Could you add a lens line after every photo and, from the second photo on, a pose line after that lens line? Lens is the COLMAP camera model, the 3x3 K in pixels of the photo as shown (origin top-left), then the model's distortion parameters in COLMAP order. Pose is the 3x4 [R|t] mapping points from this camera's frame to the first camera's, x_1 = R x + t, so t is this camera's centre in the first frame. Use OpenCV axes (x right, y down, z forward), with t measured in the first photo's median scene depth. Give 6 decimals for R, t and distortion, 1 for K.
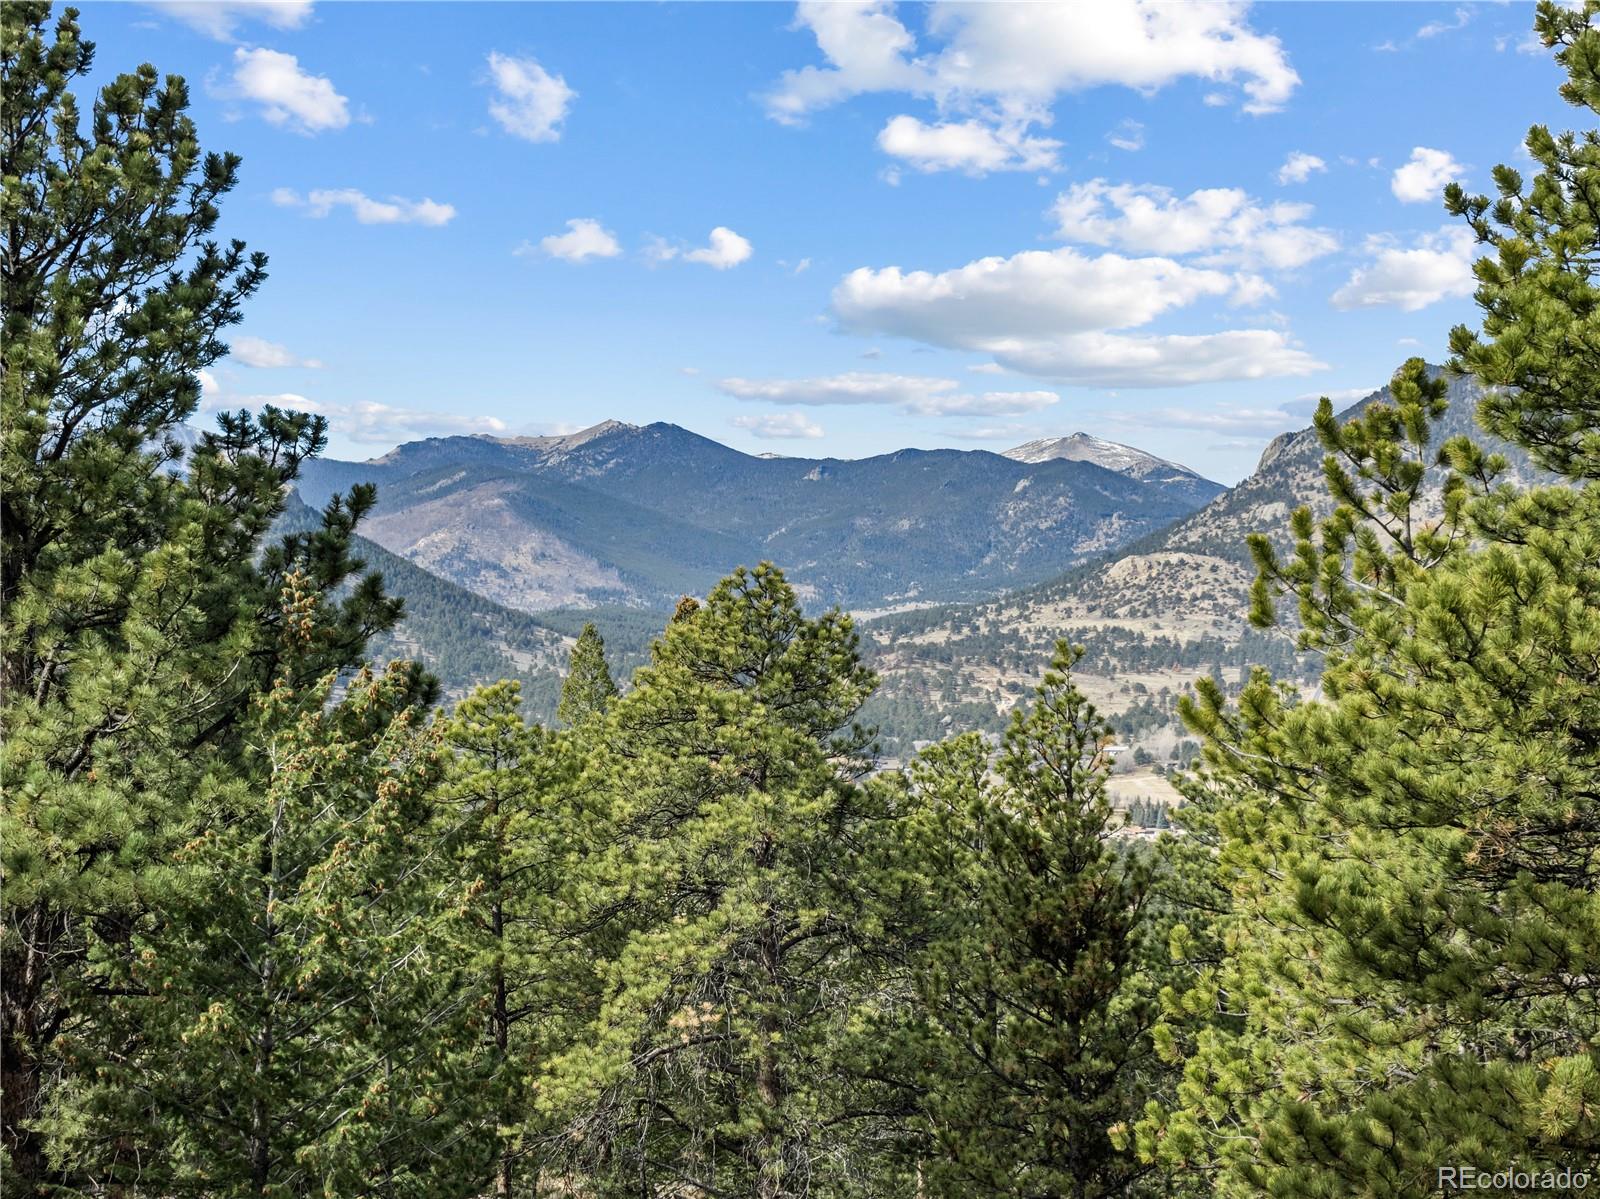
lens RADIAL K [[2625.9, 0, 786.7], [0, 2625.9, 593.1], [0, 0, 1]] dist [-0.027764, 0.000000]
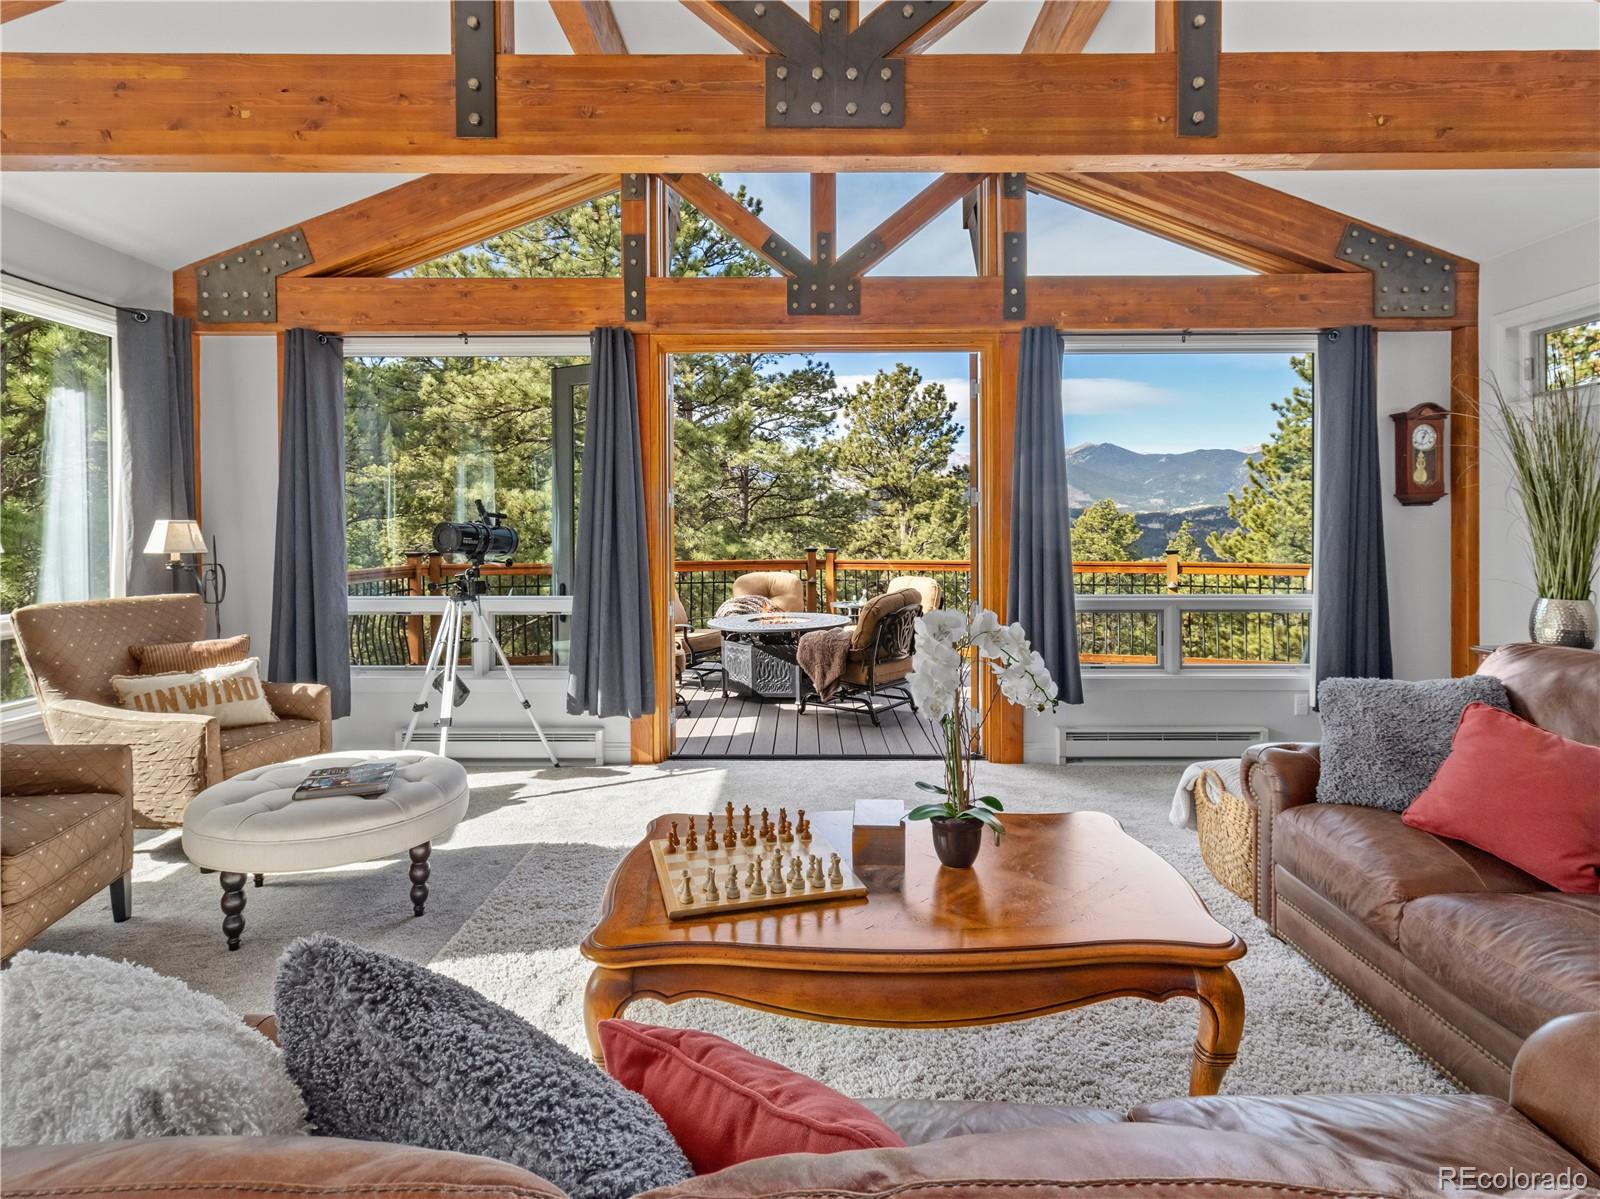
lens RADIAL K [[862.2, 0, 807.3], [0, 862.2, 533.9], [0, 0, 1]] dist [0.000325, 0.007354]
pose [[0.928125, 0.006213, -0.372217, 0.077707], [0.007075, 0.999386, 0.034323, -0.010946], [0.372201, -0.034489, 0.927511, -0.347999]]
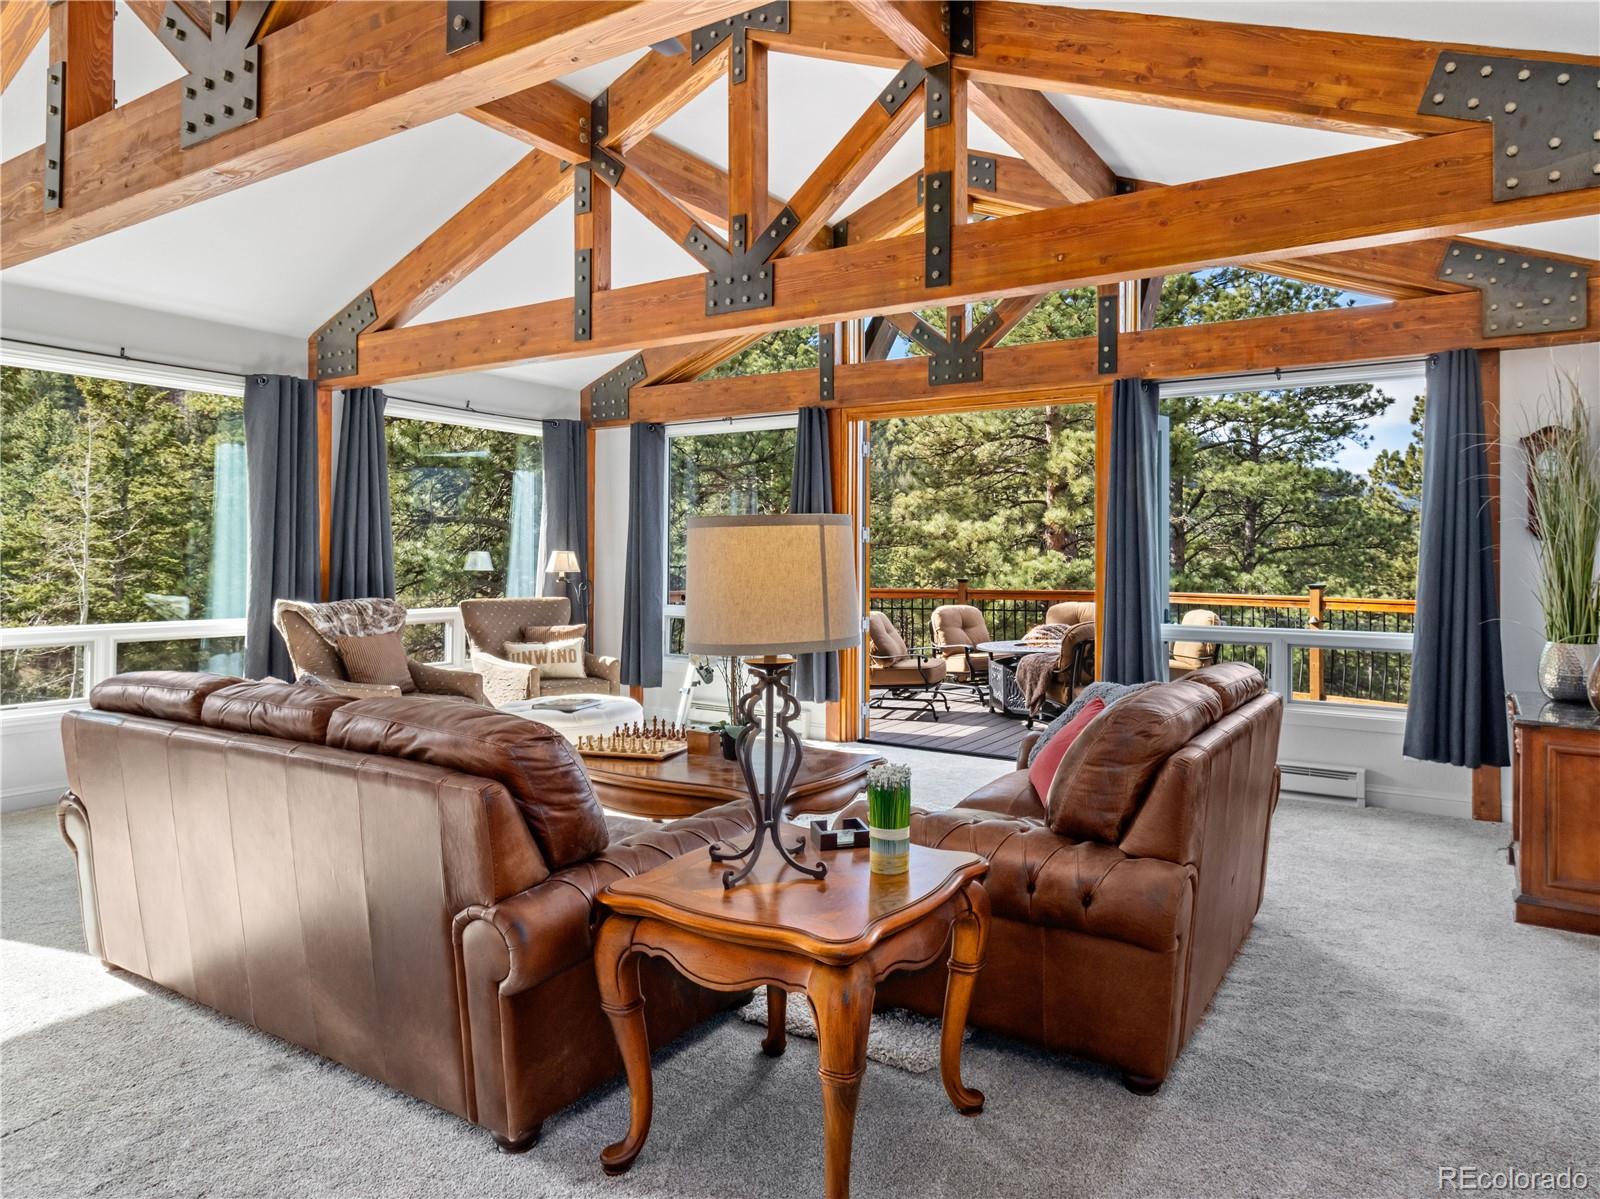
lens RADIAL K [[980.3, 0, 892.5], [0, 980.3, 549.0], [0, 0, 1]] dist [0.006851, -0.003206]
pose [[0.612921, 0.002019, -0.790142, 0.211260], [0.012554, 0.999846, 0.012293, -0.011992], [0.790045, -0.017454, 0.612801, -0.342842]]
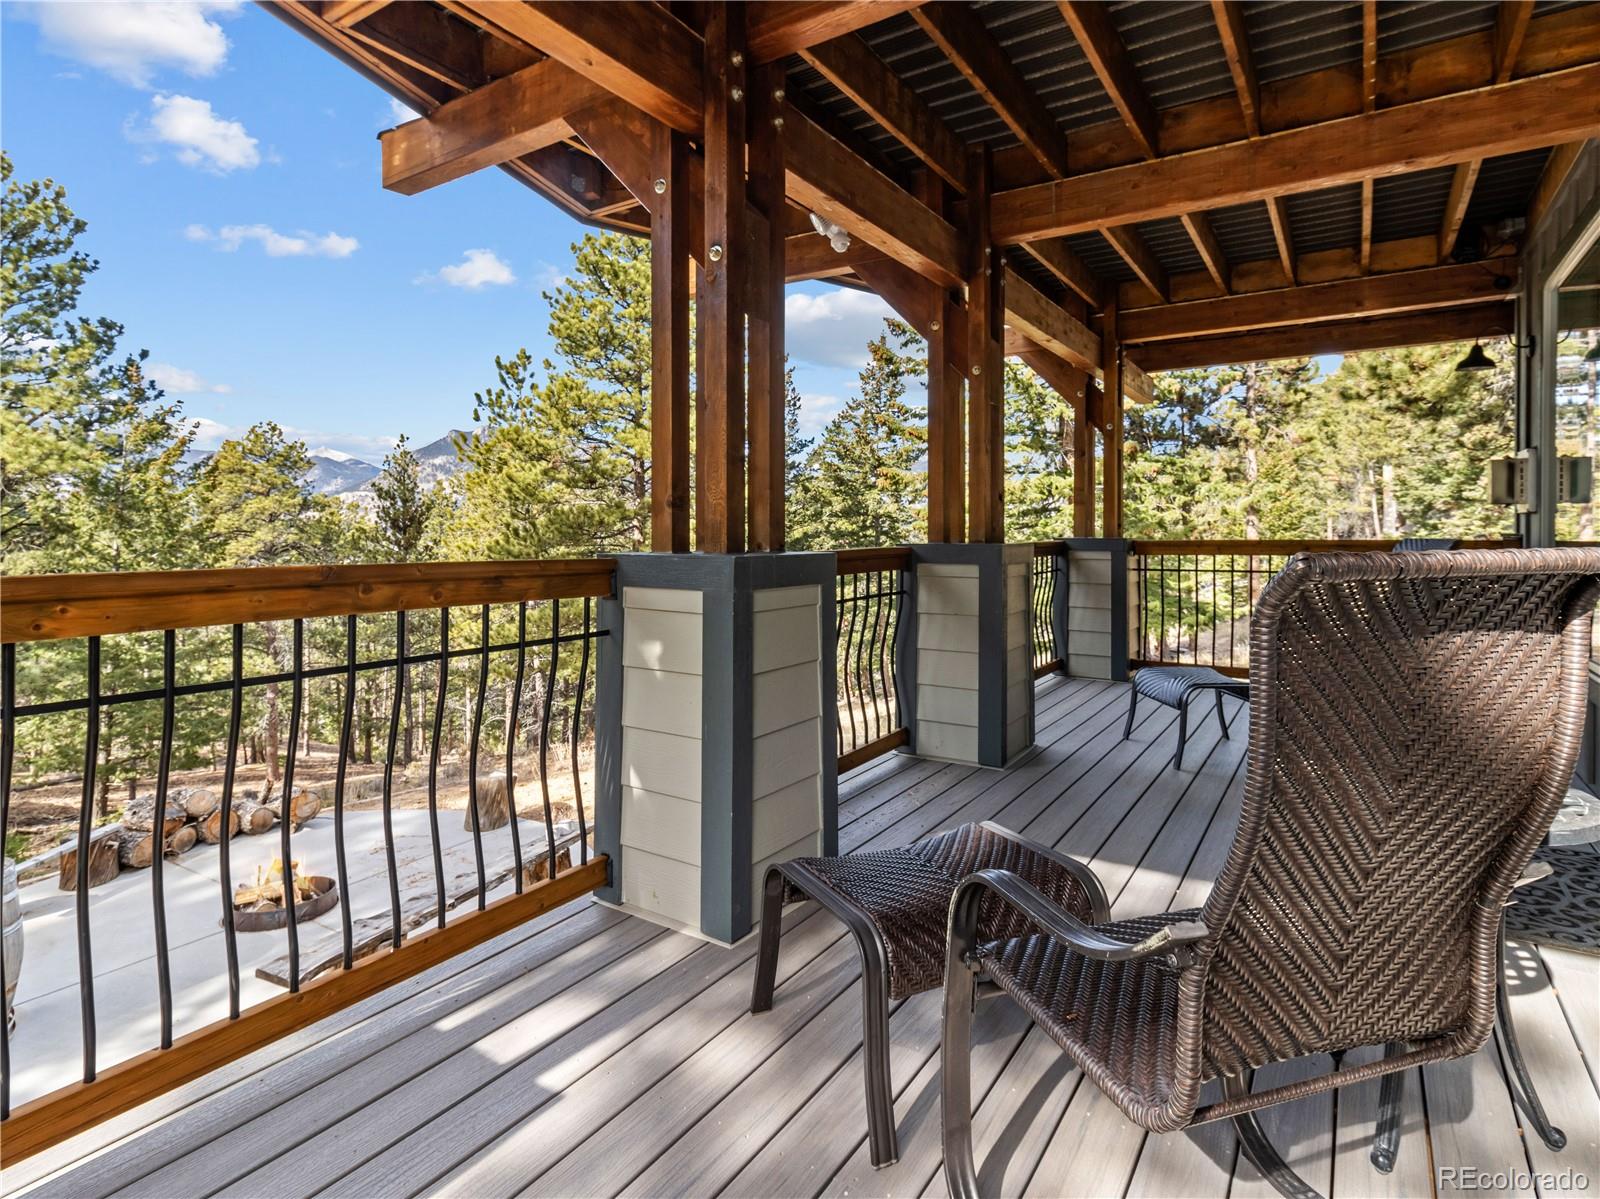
lens RADIAL K [[862.2, 0, 800.7], [0, 862.2, 533.5], [0, 0, 1]] dist [0.000325, 0.007354]
pose [[0.814944, 0.004442, 0.579522, -0.130121], [-0.018885, 0.999643, 0.018895, 0.131858], [-0.579231, -0.026343, 0.814737, -0.181498]]
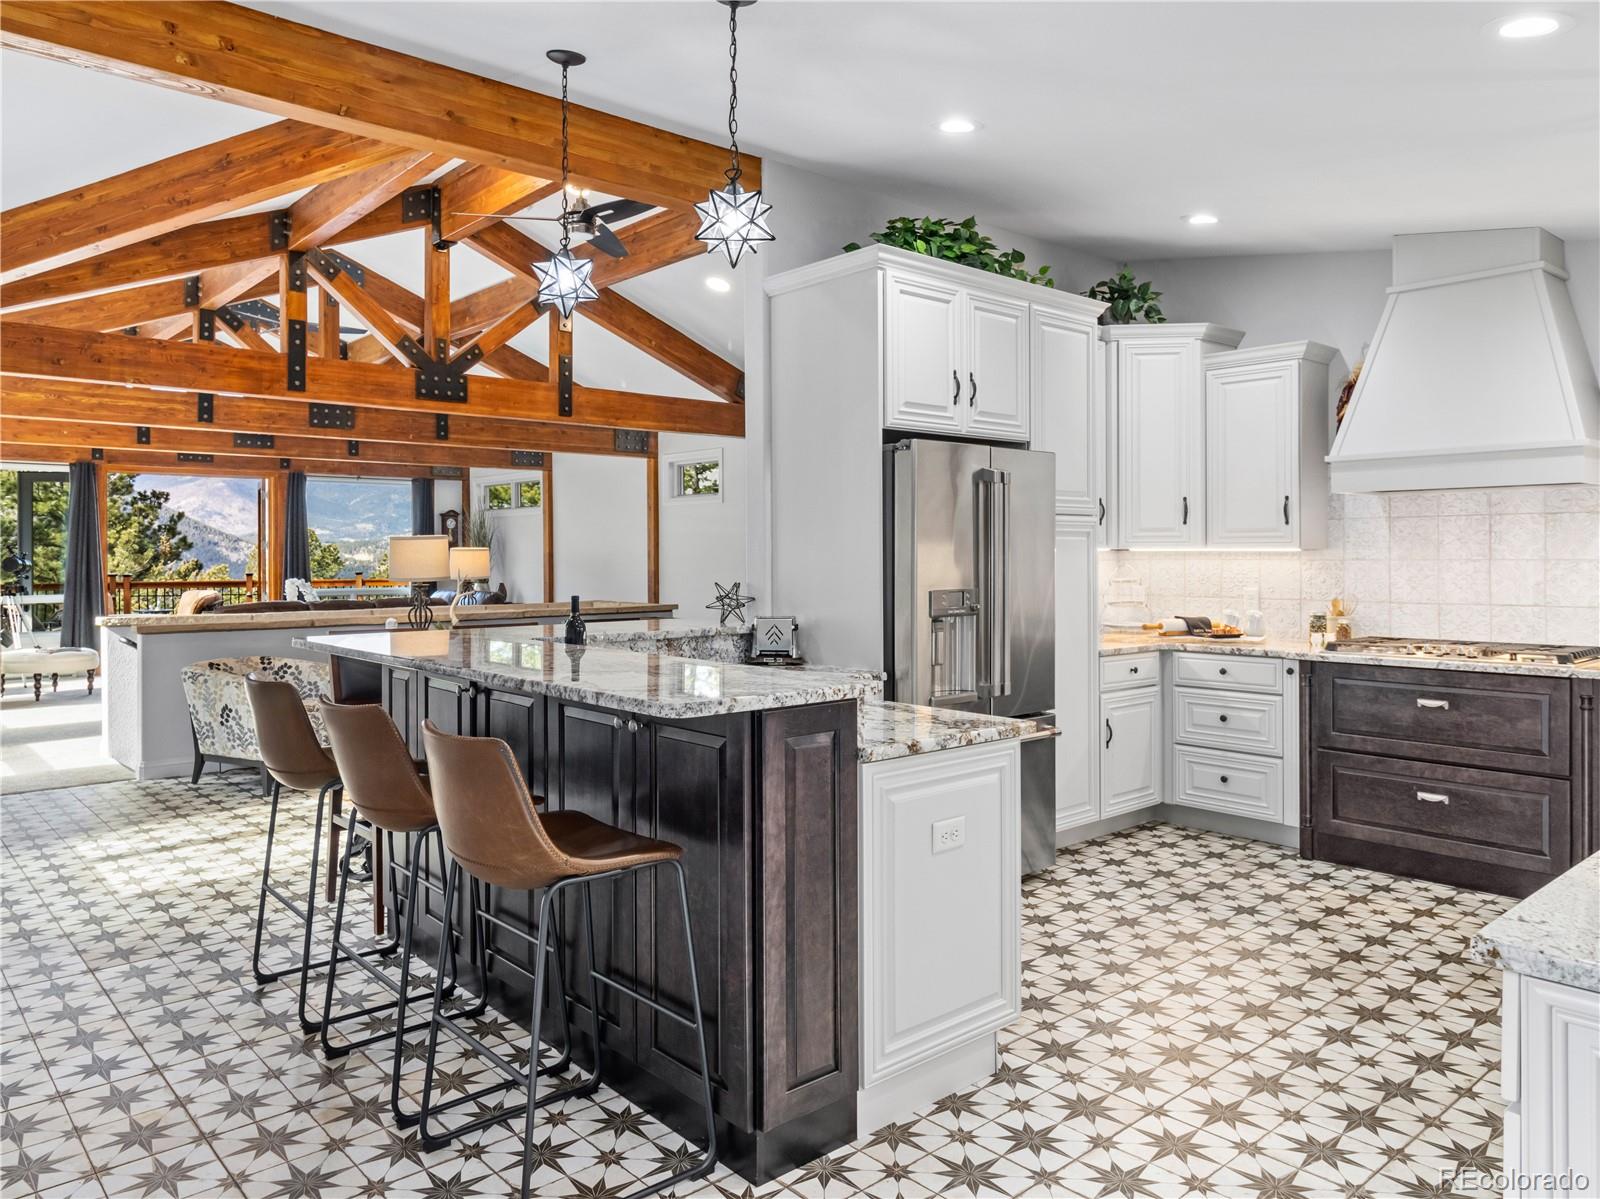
lens RADIAL K [[1110.7, 0, 713.2], [0, 1110.7, 557.6], [0, 0, 1]] dist [0.004119, -0.003537]
pose [[0.953228, 0.002212, 0.302243, 0.085585], [-0.010021, 0.999655, 0.024287, -0.022686], [-0.302085, -0.026179, 0.952921, -0.764777]]
